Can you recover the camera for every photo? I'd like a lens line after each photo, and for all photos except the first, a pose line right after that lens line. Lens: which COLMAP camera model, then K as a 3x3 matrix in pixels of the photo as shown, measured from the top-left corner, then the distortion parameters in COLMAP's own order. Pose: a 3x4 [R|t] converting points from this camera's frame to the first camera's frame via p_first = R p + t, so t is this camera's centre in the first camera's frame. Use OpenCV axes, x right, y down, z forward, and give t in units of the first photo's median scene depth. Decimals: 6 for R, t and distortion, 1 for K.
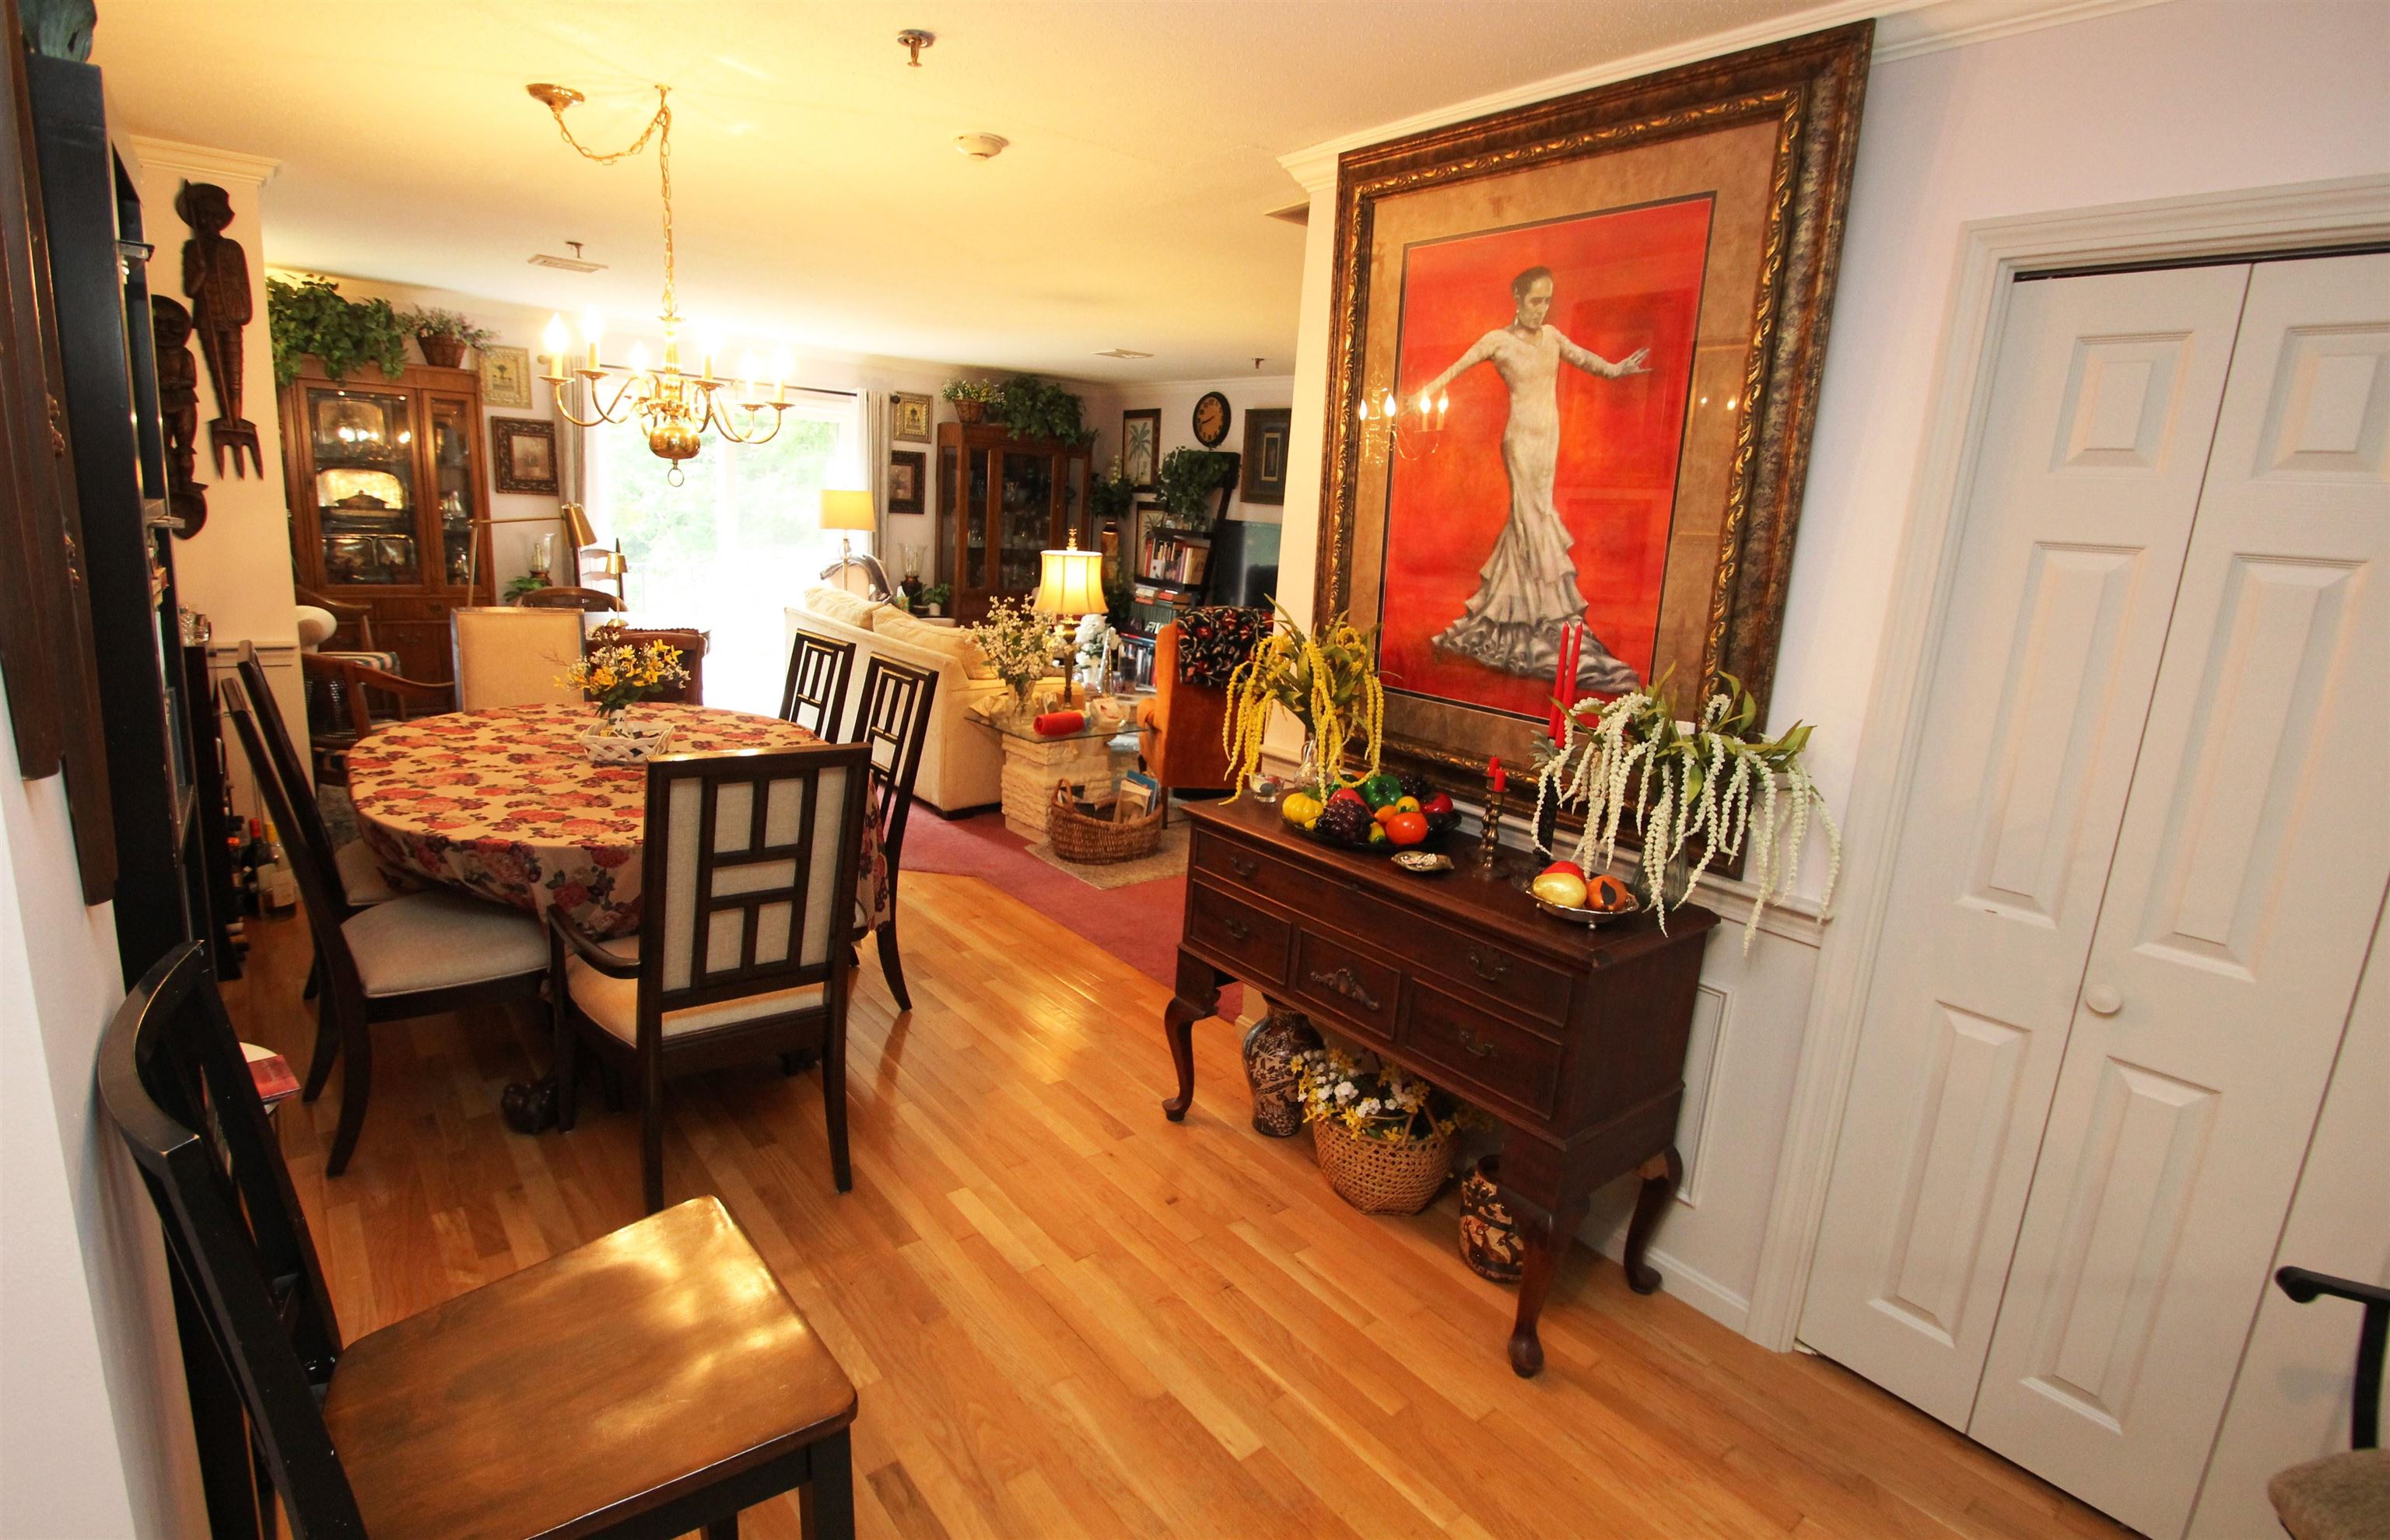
lens RADIAL K [[1150.7, 0, 1182.6], [0, 1150.7, 756.9], [0, 0, 1]] dist [-0.005278, -0.000321]
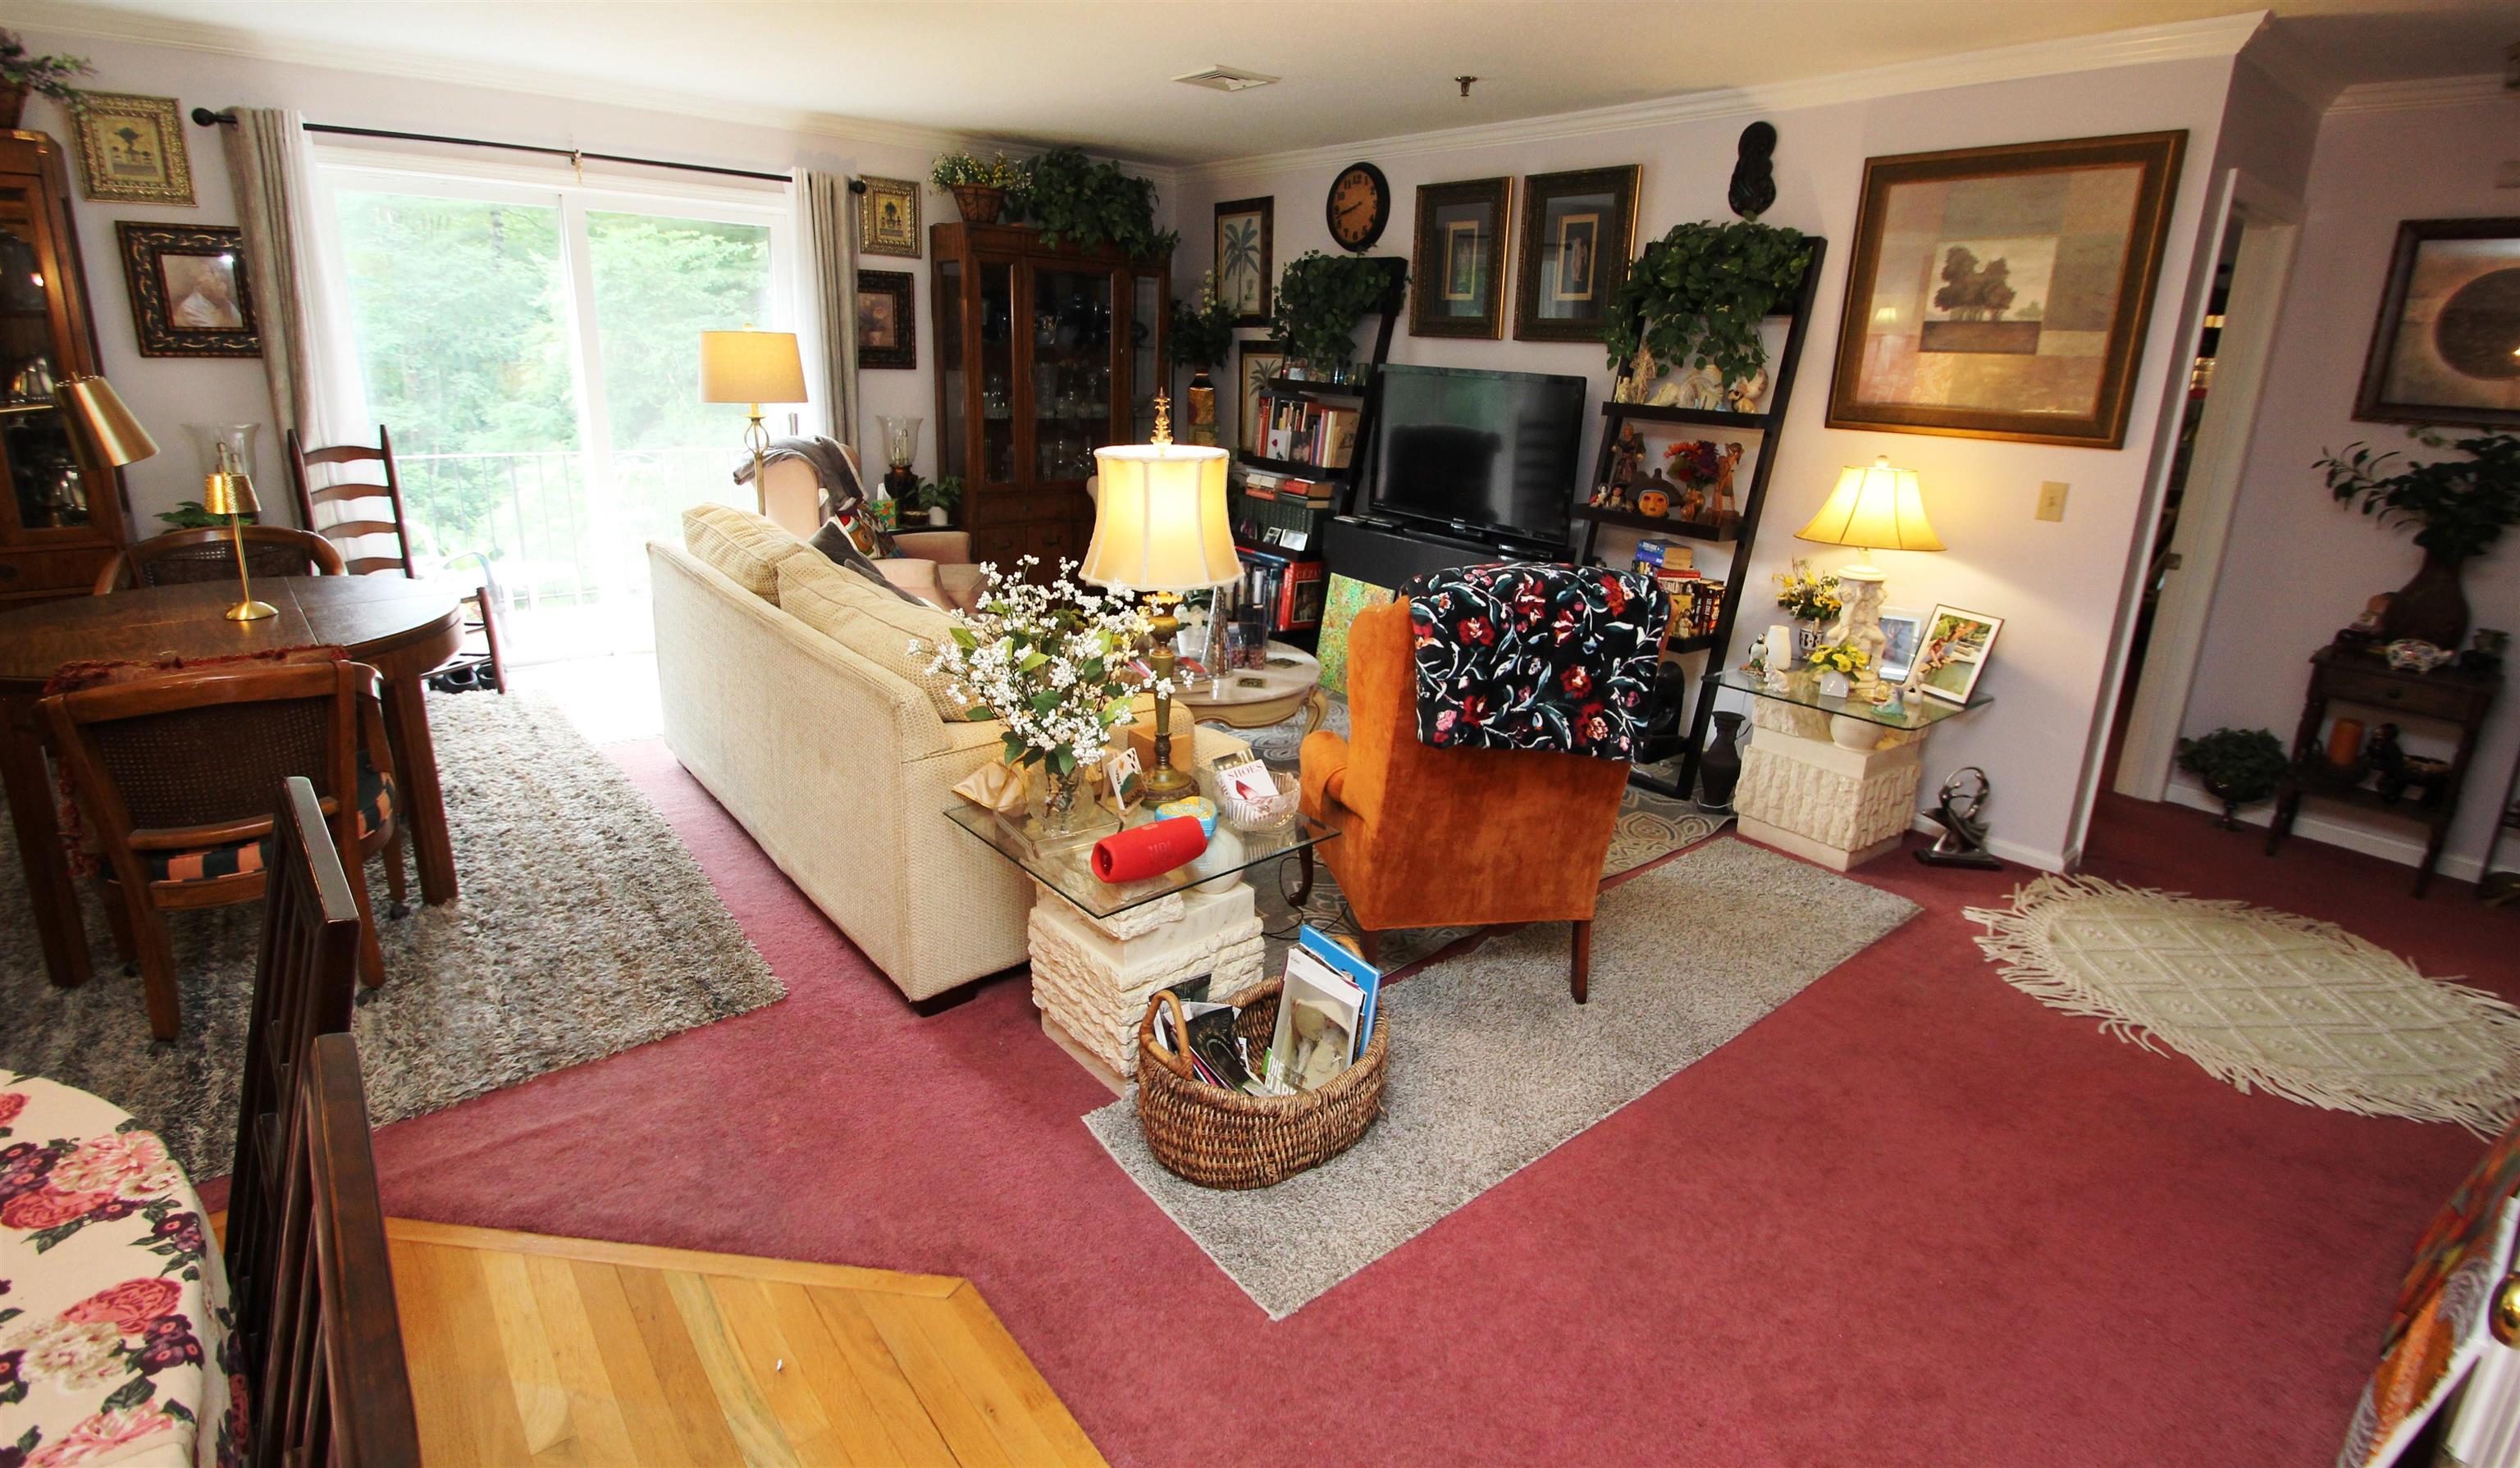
lens RADIAL K [[1180.6, 0, 1270.4], [0, 1180.6, 663.0], [0, 0, 1]] dist [-0.003468, -0.008251]
pose [[0.999437, -0.031531, 0.011463, -0.039004], [0.030979, 0.998484, 0.045490, -0.072064], [-0.012880, -0.045110, 0.998899, 0.335999]]
